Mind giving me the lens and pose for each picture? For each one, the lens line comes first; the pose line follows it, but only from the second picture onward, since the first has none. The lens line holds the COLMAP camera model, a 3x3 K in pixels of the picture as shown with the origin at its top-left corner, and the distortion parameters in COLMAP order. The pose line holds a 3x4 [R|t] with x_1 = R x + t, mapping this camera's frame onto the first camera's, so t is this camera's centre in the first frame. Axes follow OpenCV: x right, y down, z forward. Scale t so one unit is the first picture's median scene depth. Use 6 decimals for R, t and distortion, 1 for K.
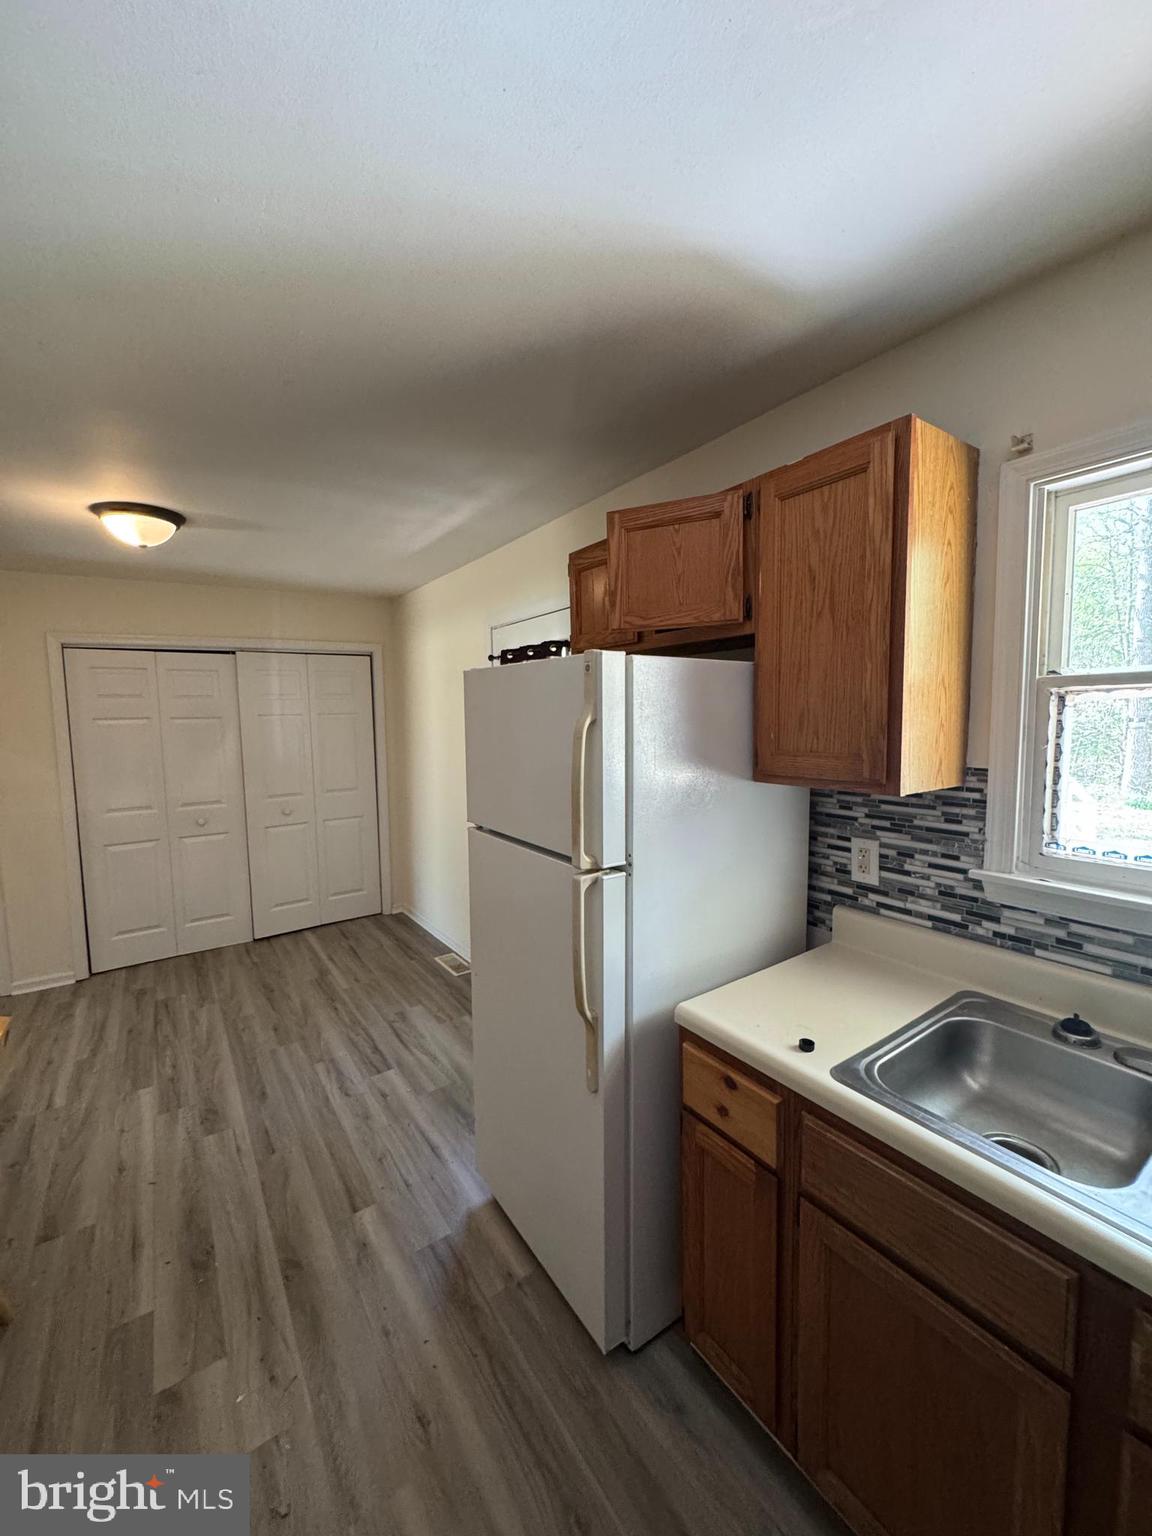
lens RADIAL K [[610.1, 0, 575.9], [0, 610.1, 766.5], [0, 0, 1]] dist [-0.001833, -0.000605]
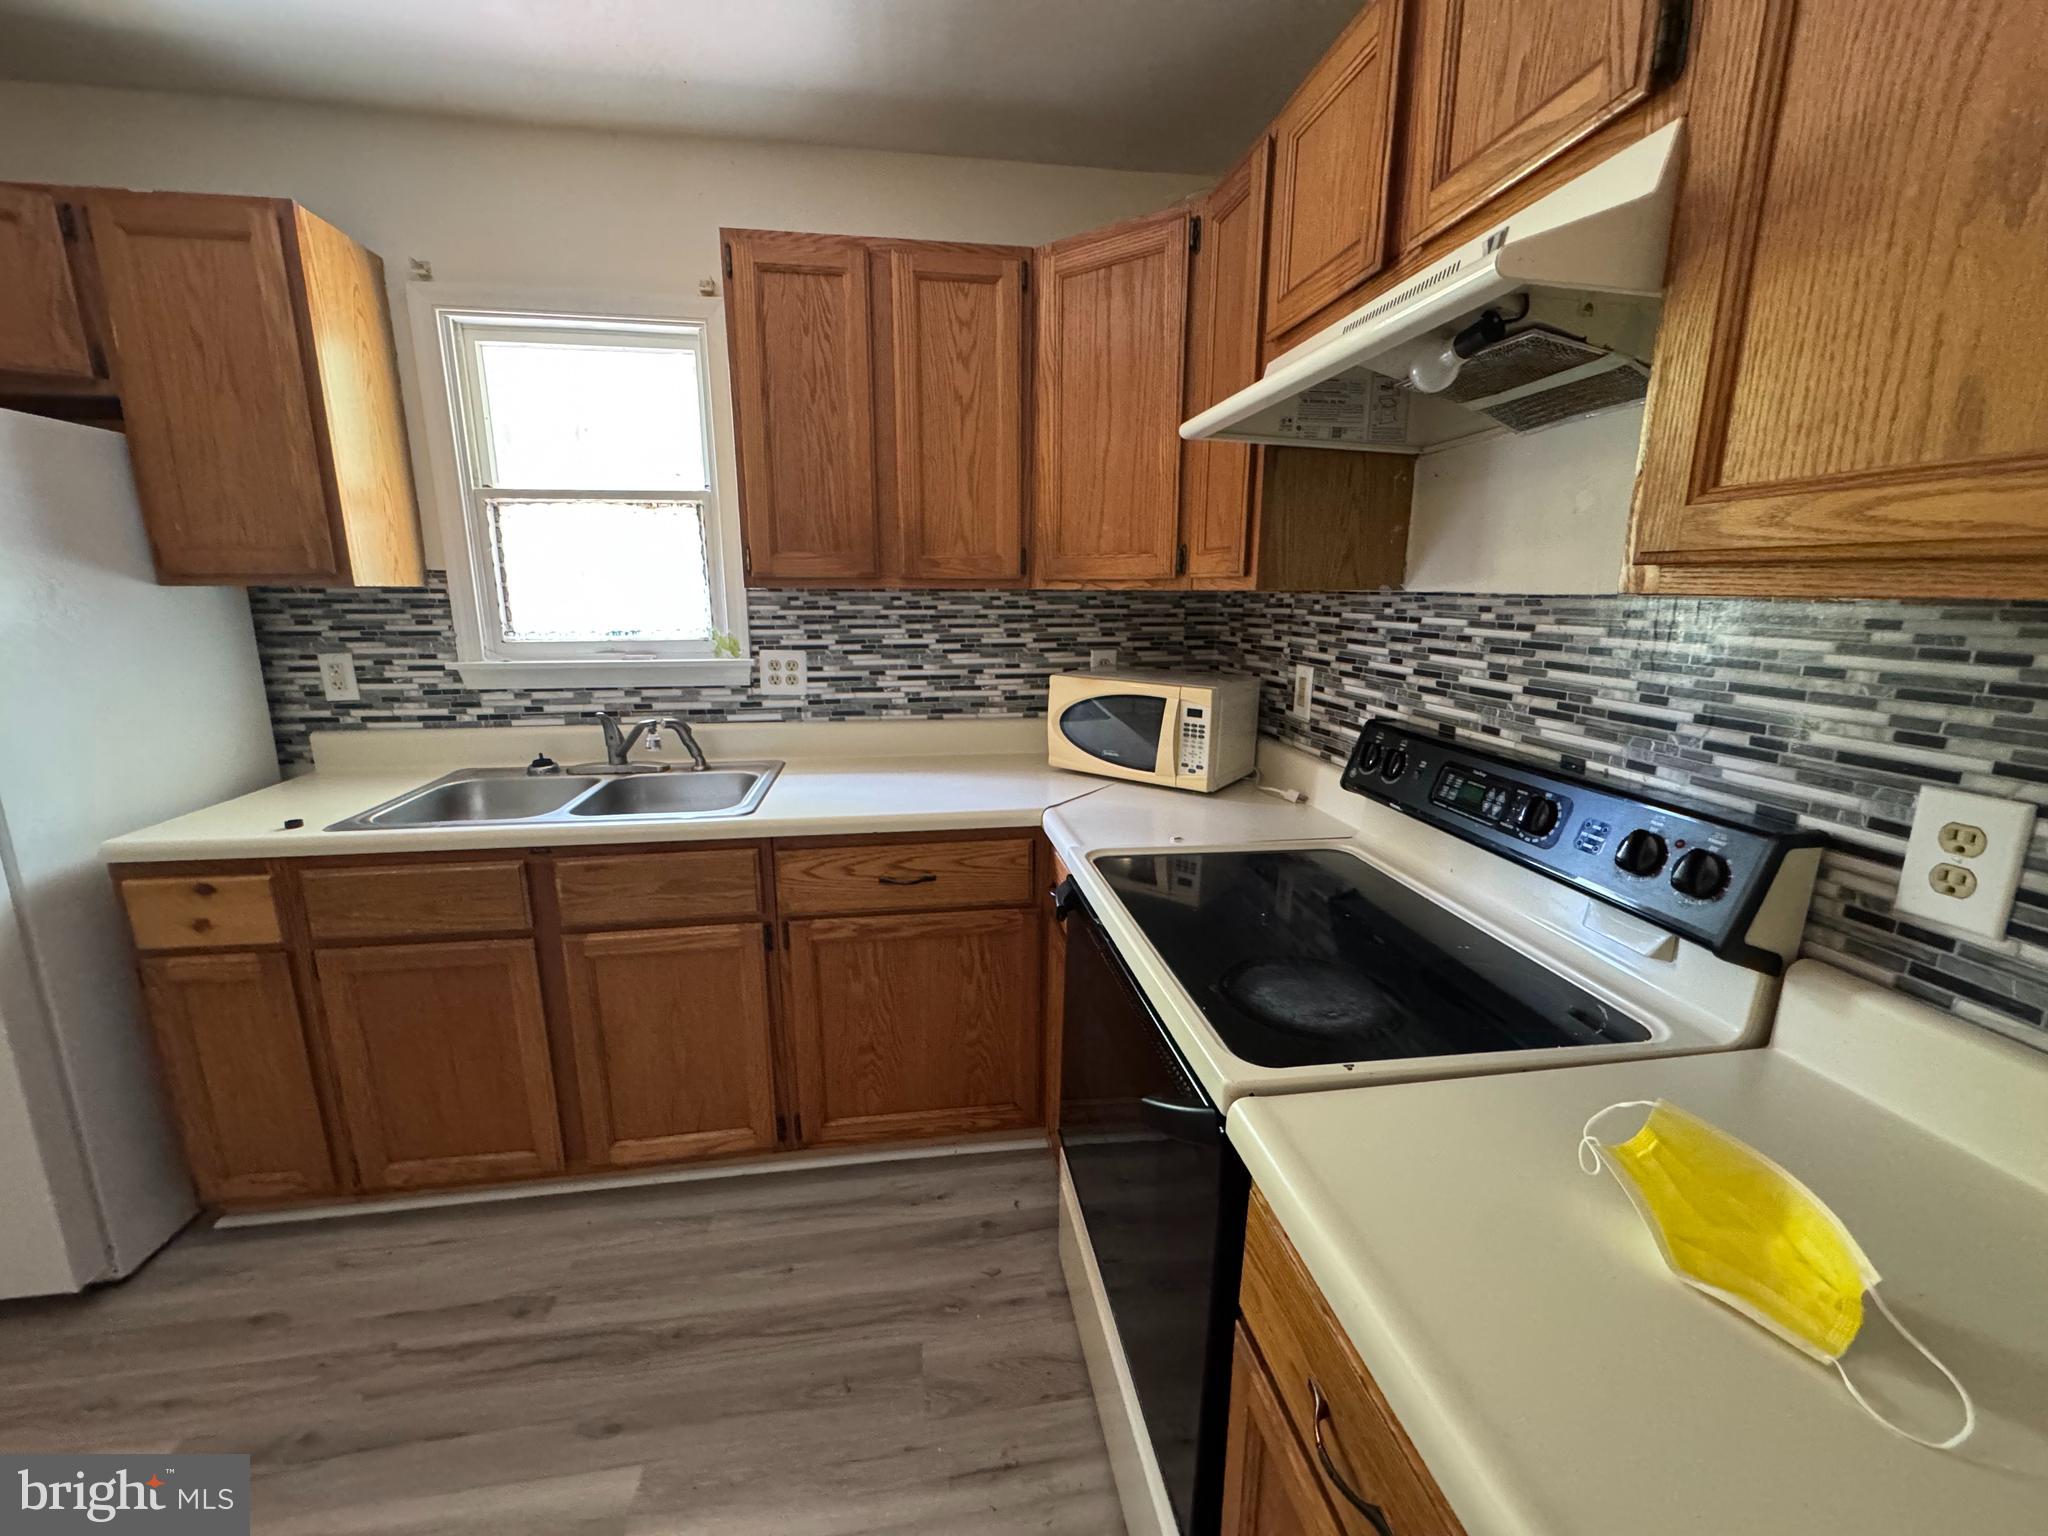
lens RADIAL K [[813.4, 0, 1025.5], [0, 813.4, 764.6], [0, 0, 1]] dist [-0.001833, -0.000605]
pose [[0.432975, -0.171866, 0.884870, -0.230534], [0.067936, 0.985085, 0.158089, 0.181567], [-0.898842, -0.008334, 0.438193, -0.578724]]
